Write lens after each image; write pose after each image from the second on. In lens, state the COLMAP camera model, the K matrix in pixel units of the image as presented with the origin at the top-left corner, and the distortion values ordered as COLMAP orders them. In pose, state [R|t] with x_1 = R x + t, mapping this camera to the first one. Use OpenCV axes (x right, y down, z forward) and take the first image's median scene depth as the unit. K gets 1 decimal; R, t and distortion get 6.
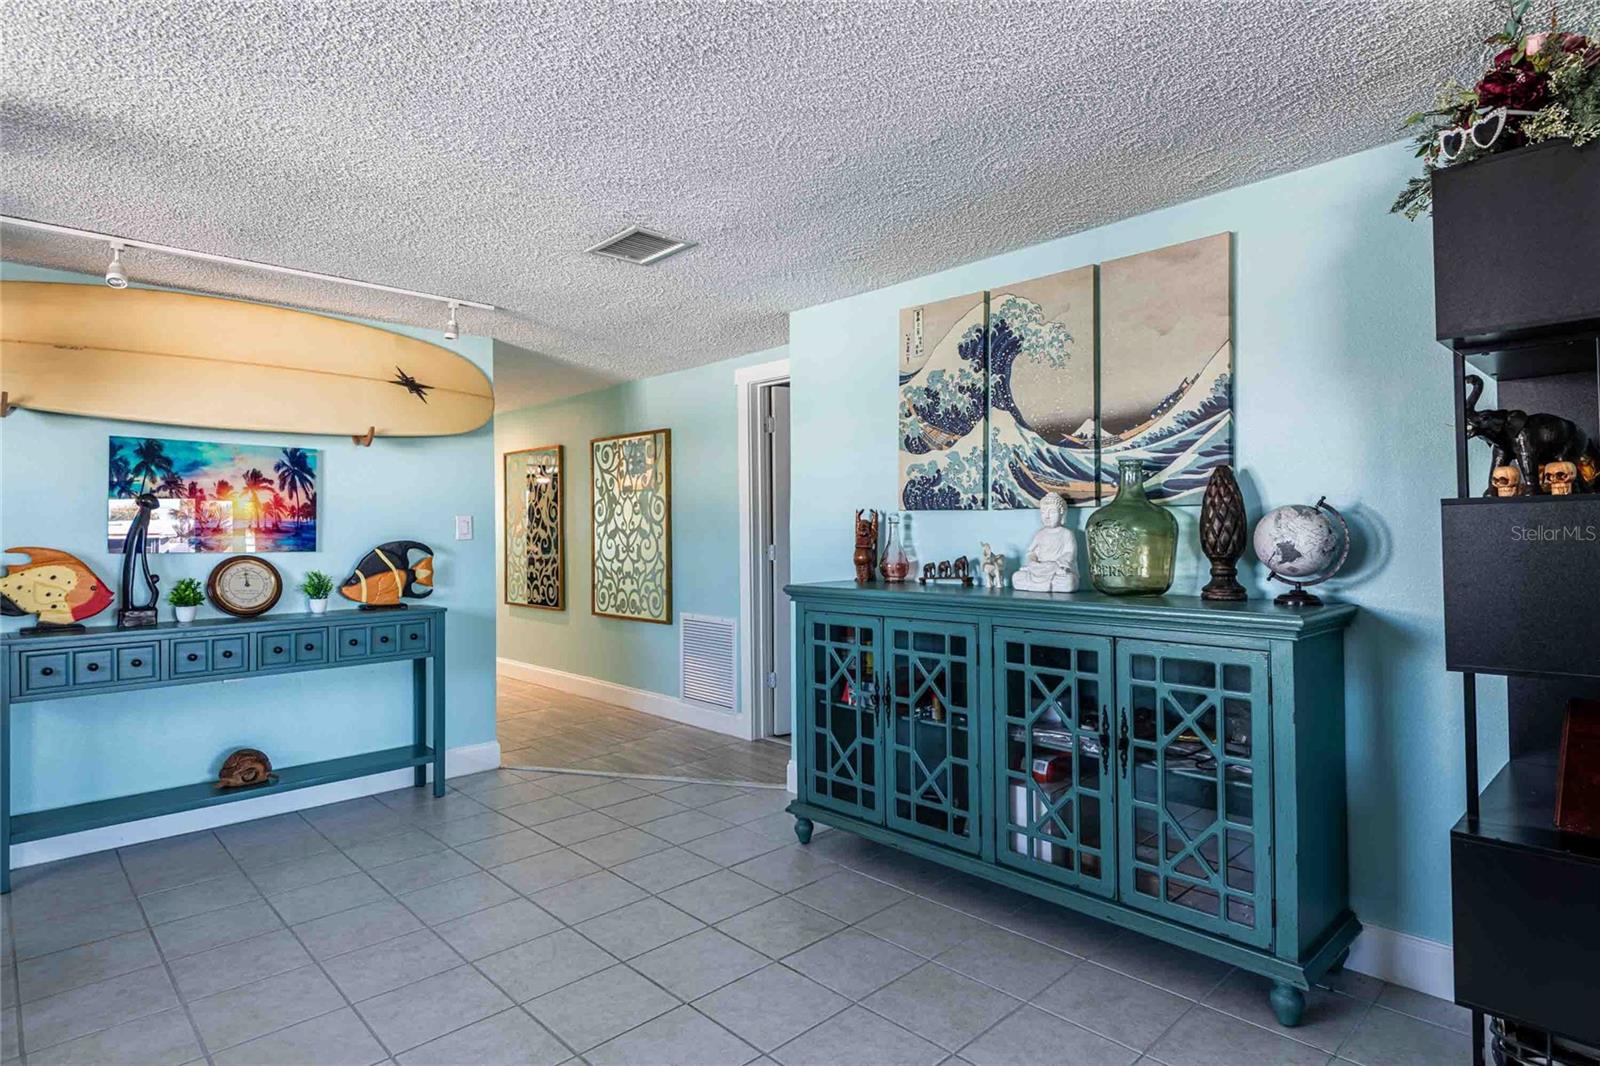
lens RADIAL K [[866.0, 0, 799.8], [0, 866.0, 524.2], [0, 0, 1]] dist [-0.000508, -0.000065]
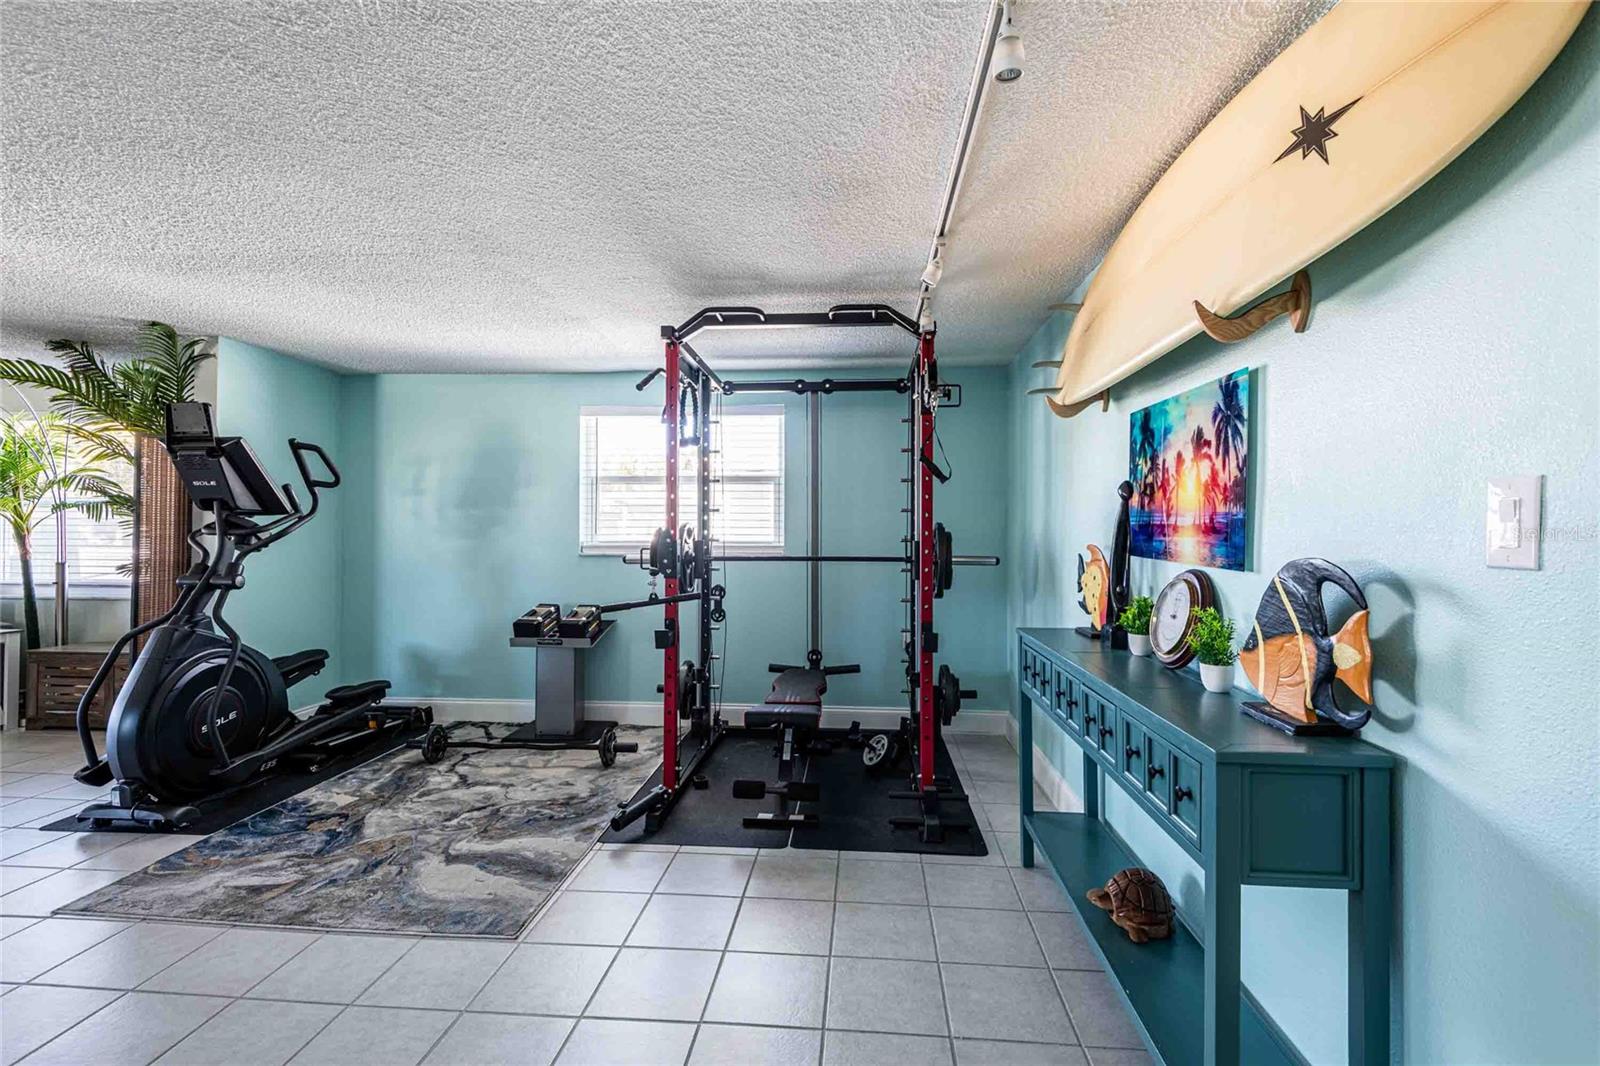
lens RADIAL K [[733.5, 0, 803.5], [0, 733.5, 526.1], [0, 0, 1]] dist [0.019676, -0.010113]
pose [[-0.746891, 0.005488, -0.664924, -0.088860], [0.003935, 0.999985, 0.003835, 0.002051], [0.664935, 0.000248, -0.746901, 1.166155]]
